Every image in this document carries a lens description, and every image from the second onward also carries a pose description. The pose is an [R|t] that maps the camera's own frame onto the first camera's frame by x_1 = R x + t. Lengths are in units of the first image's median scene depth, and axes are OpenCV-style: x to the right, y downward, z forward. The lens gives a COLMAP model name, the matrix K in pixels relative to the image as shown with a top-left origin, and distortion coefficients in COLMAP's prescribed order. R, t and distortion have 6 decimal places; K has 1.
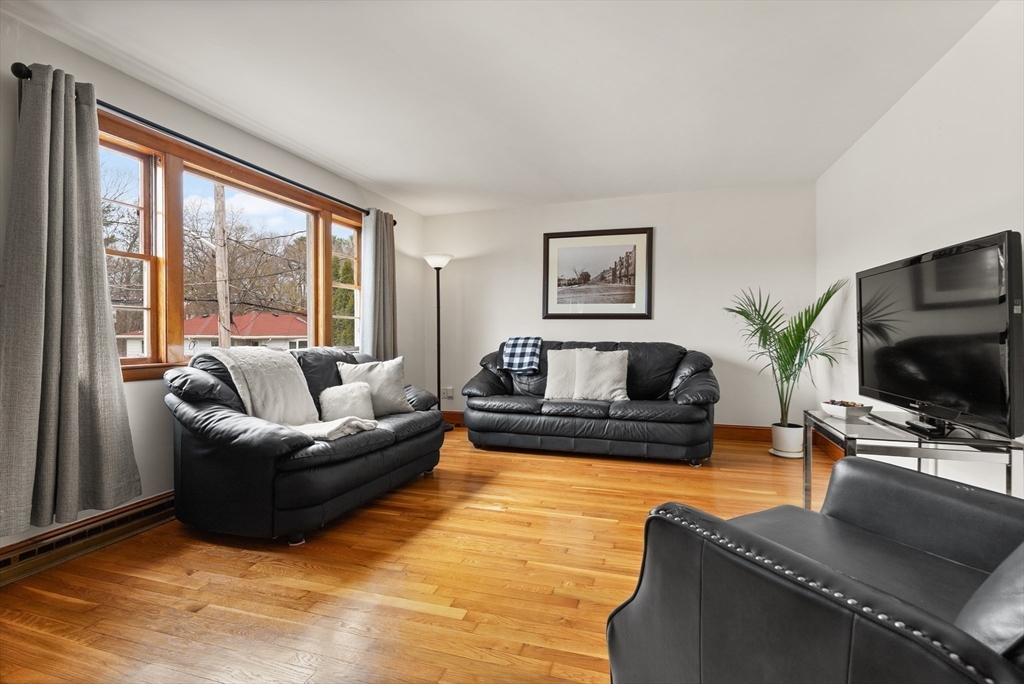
lens RADIAL K [[471.4, 0, 519.5], [0, 471.4, 339.1], [0, 0, 1]] dist [0.012322, -0.000383]
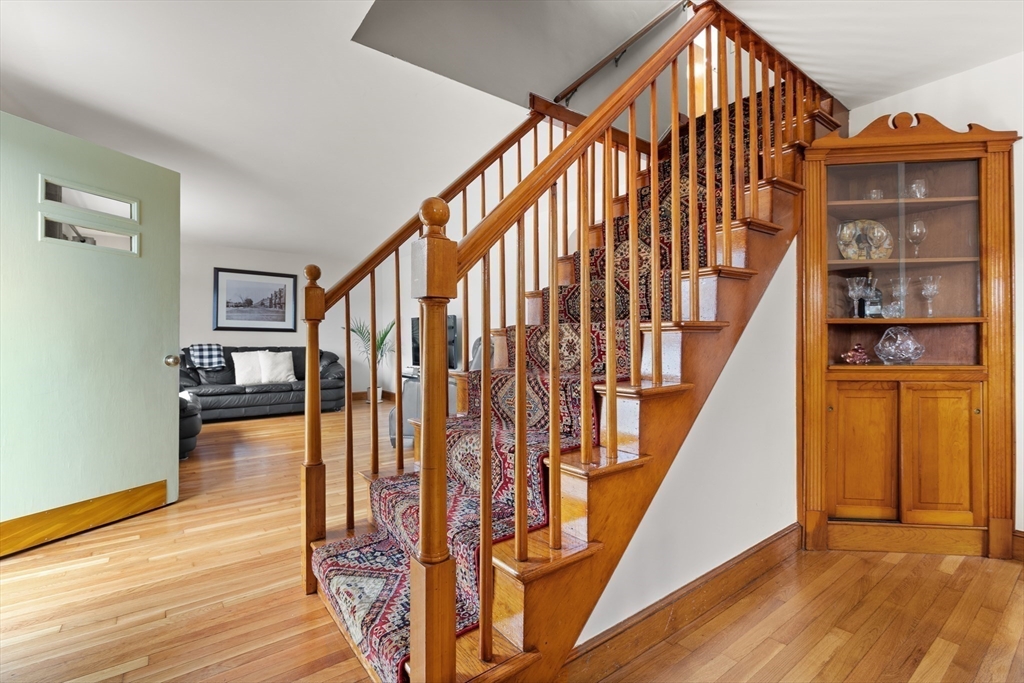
lens RADIAL K [[471.4, 0, 511.6], [0, 471.4, 337.0], [0, 0, 1]] dist [0.012322, -0.000383]
pose [[0.569678, 0.008440, 0.821824, -0.621745], [0.010381, 0.999794, -0.017464, 0.009380], [-0.821802, 0.018480, 0.569473, -0.508661]]
